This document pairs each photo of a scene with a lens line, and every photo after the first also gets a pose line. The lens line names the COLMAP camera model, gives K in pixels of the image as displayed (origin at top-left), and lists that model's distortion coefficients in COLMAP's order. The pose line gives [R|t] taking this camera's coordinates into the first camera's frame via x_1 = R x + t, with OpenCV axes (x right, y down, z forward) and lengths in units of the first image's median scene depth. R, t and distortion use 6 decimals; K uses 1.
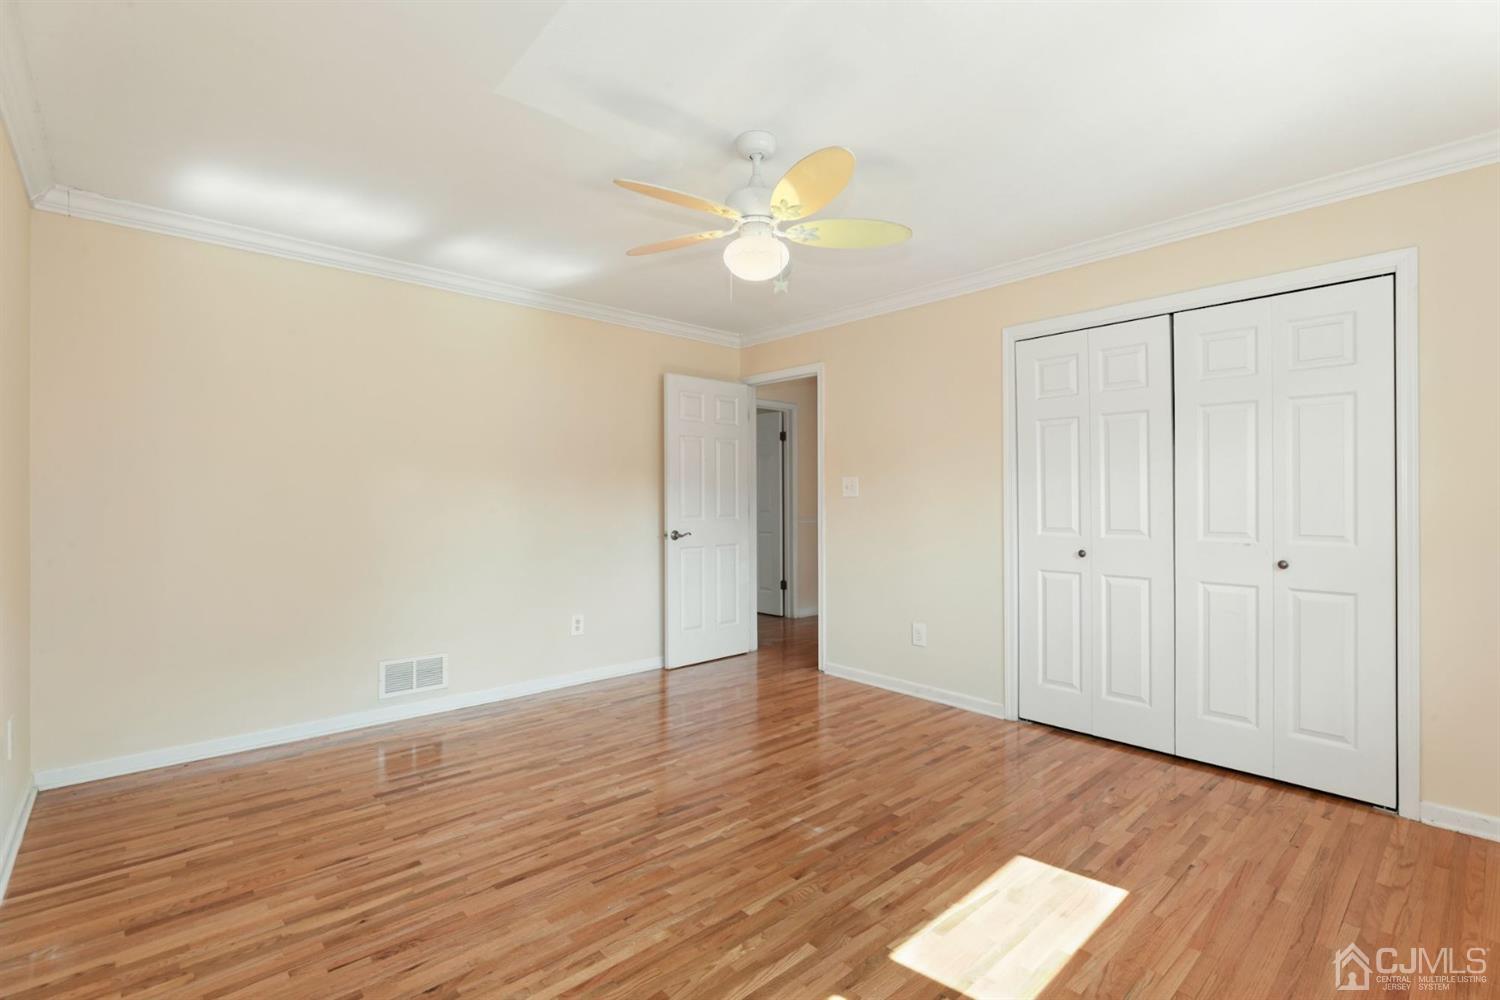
lens RADIAL K [[680.6, 0, 755.3], [0, 680.6, 497.3], [0, 0, 1]] dist [0.001508, -0.000274]
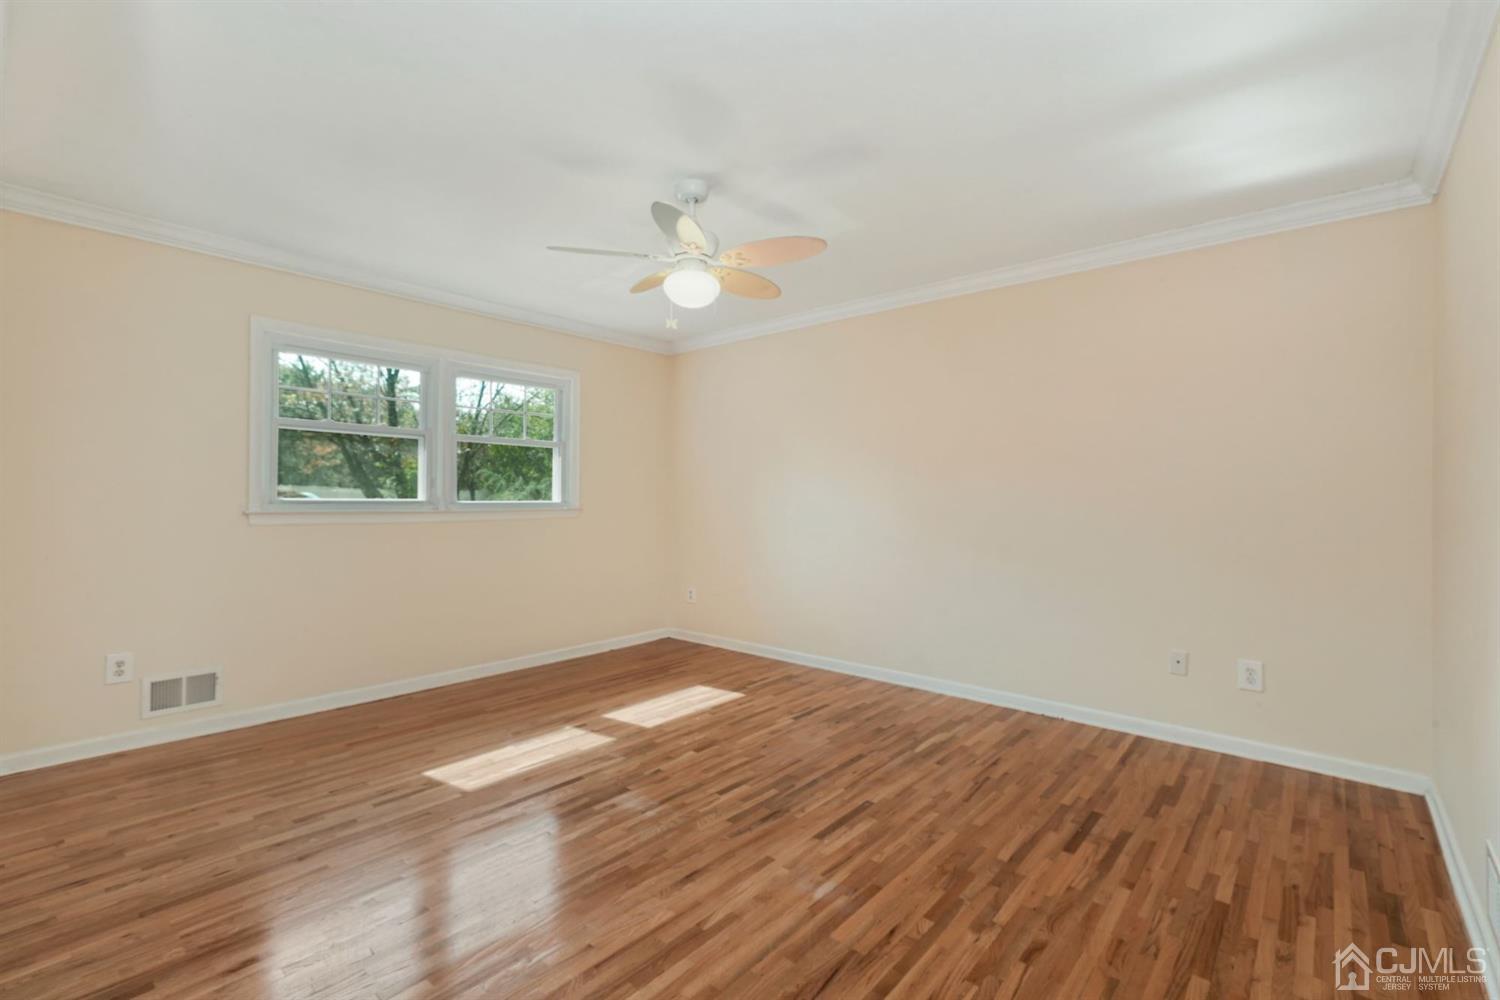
lens RADIAL K [[680.6, 0, 755.3], [0, 680.6, 497.3], [0, 0, 1]] dist [0.001508, -0.000274]
pose [[-0.993812, -0.007294, -0.110838, 0.021585], [-0.007270, 0.999973, -0.000621, 0.006912], [0.110840, 0.000189, -0.993838, 2.059831]]
